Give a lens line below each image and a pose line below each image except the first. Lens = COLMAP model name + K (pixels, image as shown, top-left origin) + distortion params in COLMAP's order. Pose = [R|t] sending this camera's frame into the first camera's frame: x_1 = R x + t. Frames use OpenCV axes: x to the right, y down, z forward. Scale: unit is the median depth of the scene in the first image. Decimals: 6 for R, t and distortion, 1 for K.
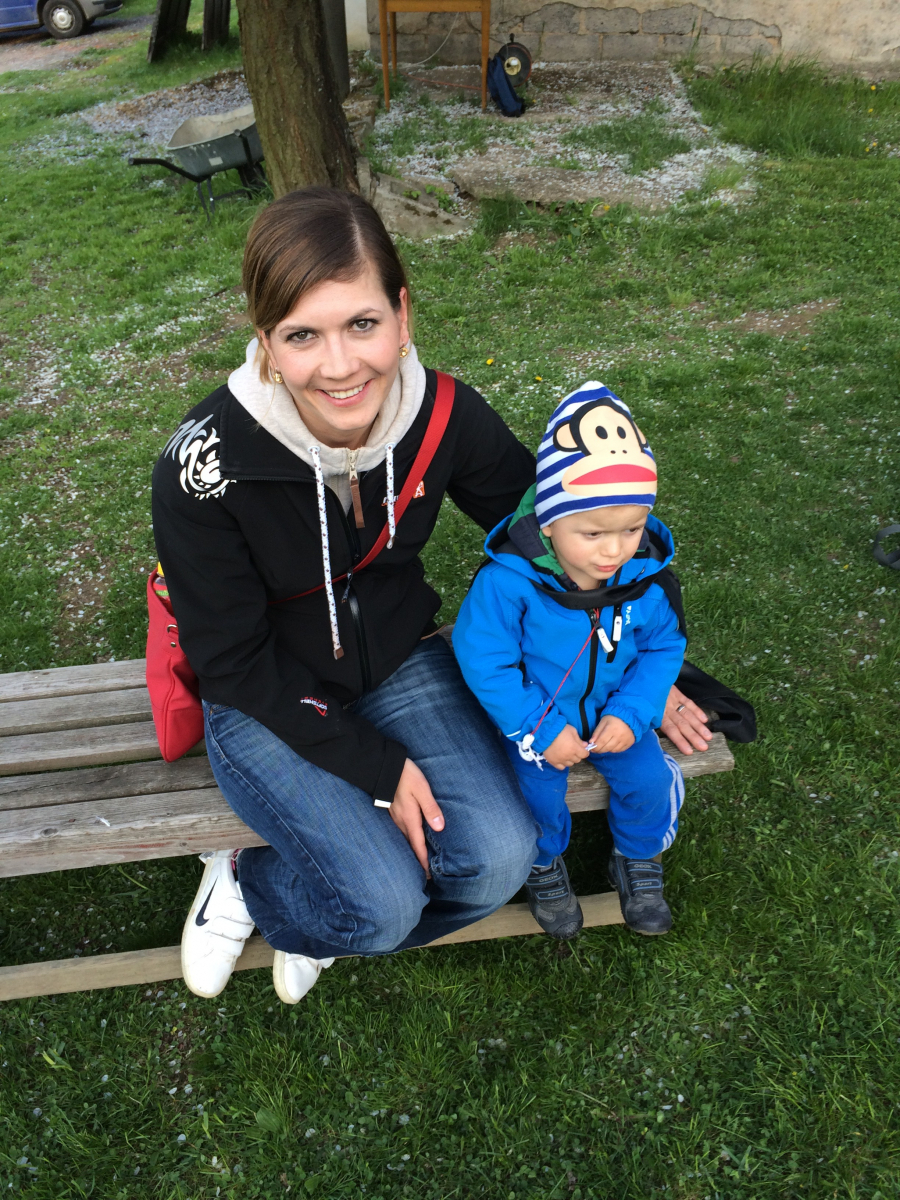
lens RADIAL K [[1020.1, 0, 457.6], [0, 1020.1, 605.4], [0, 0, 1]] dist [0.083931, -0.113989]
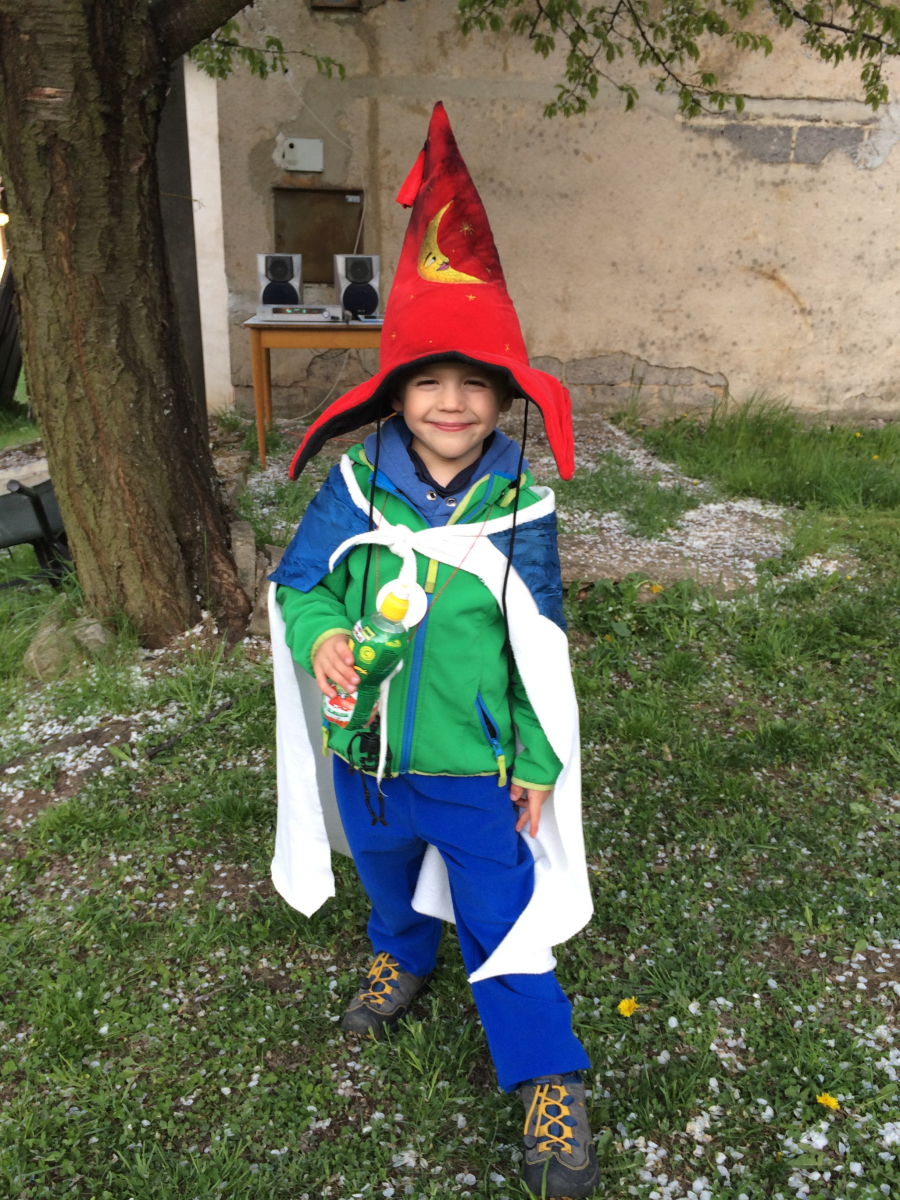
lens RADIAL K [[1020.1, 0, 443.1], [0, 1020.1, 599.9], [0, 0, 1]] dist [0.083931, -0.113989]
pose [[0.990422, -0.033138, 0.134038, -0.044635], [0.075867, 0.941705, -0.327775, -0.149370], [-0.115363, 0.334805, 0.935199, 0.355004]]
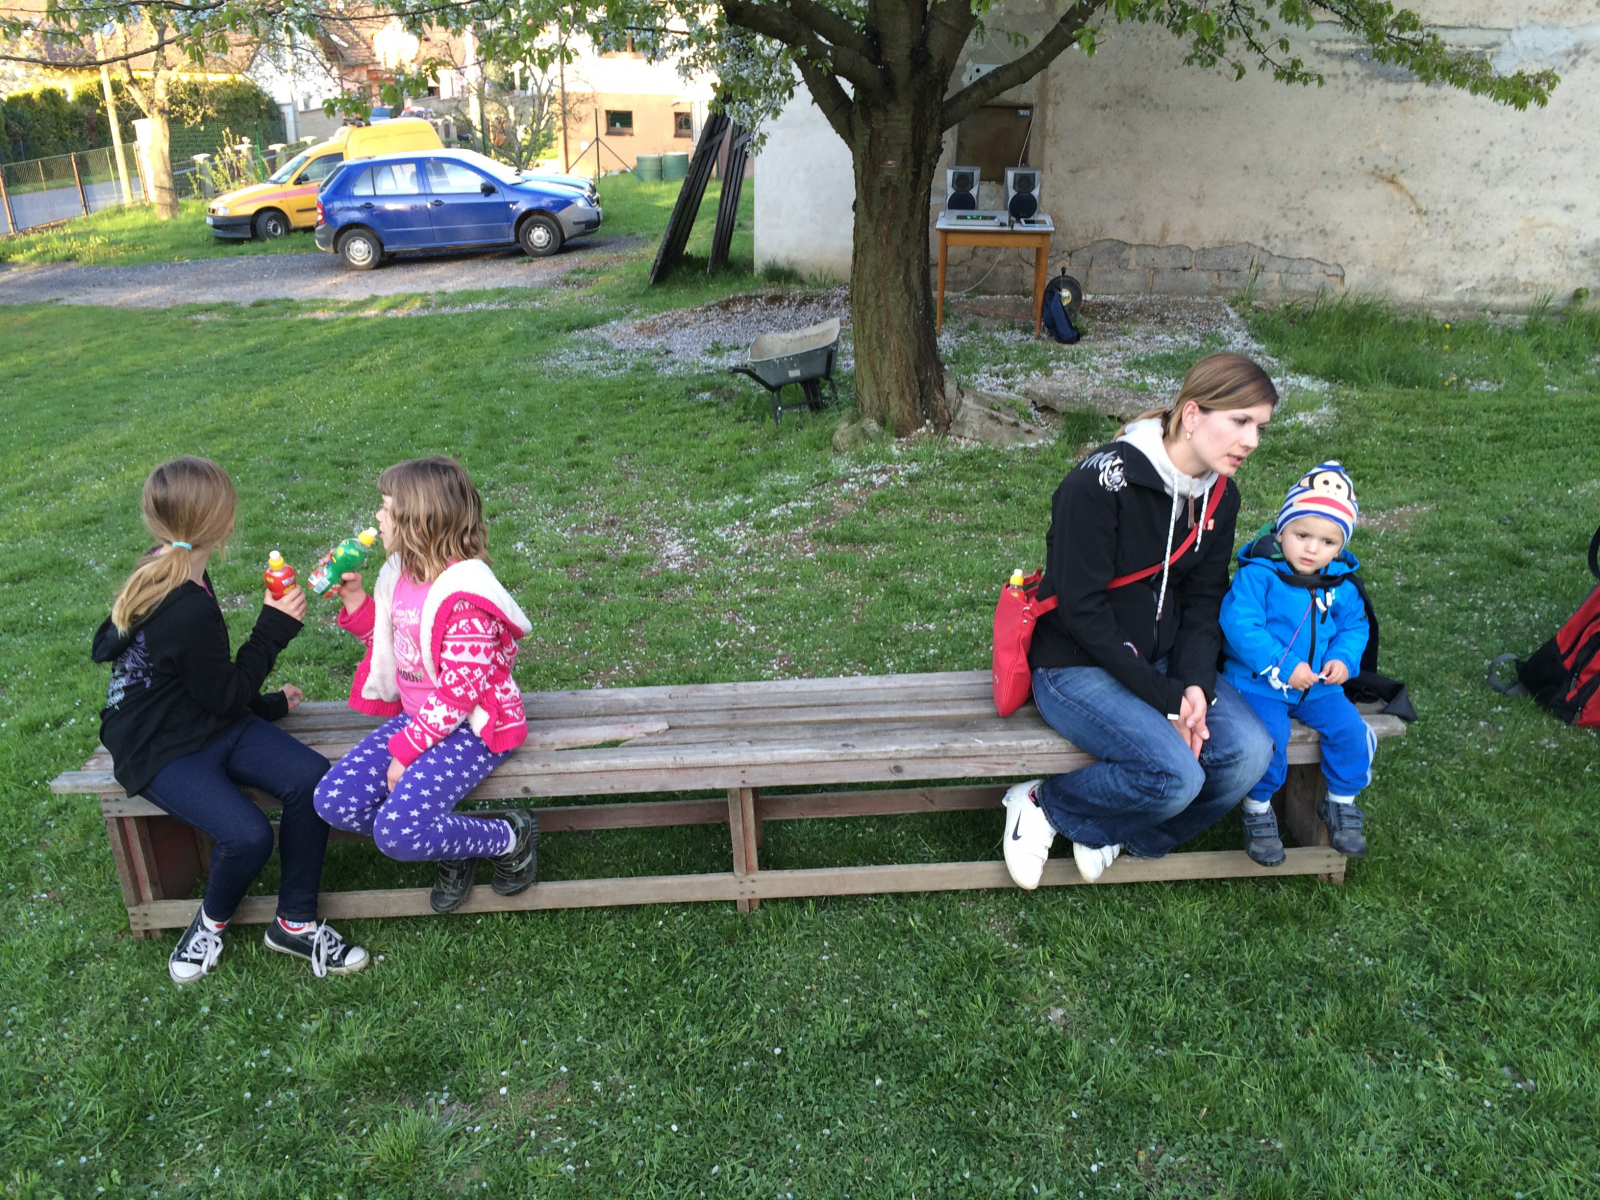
lens RADIAL K [[1360.2, 0, 800.3], [0, 1360.2, 614.6], [0, 0, 1]] dist [0.083931, -0.113989]
pose [[0.996547, 0.044219, -0.070276, -0.102631], [-0.060246, 0.967513, -0.245537, 0.117650], [0.057136, 0.248923, 0.966836, -0.220025]]
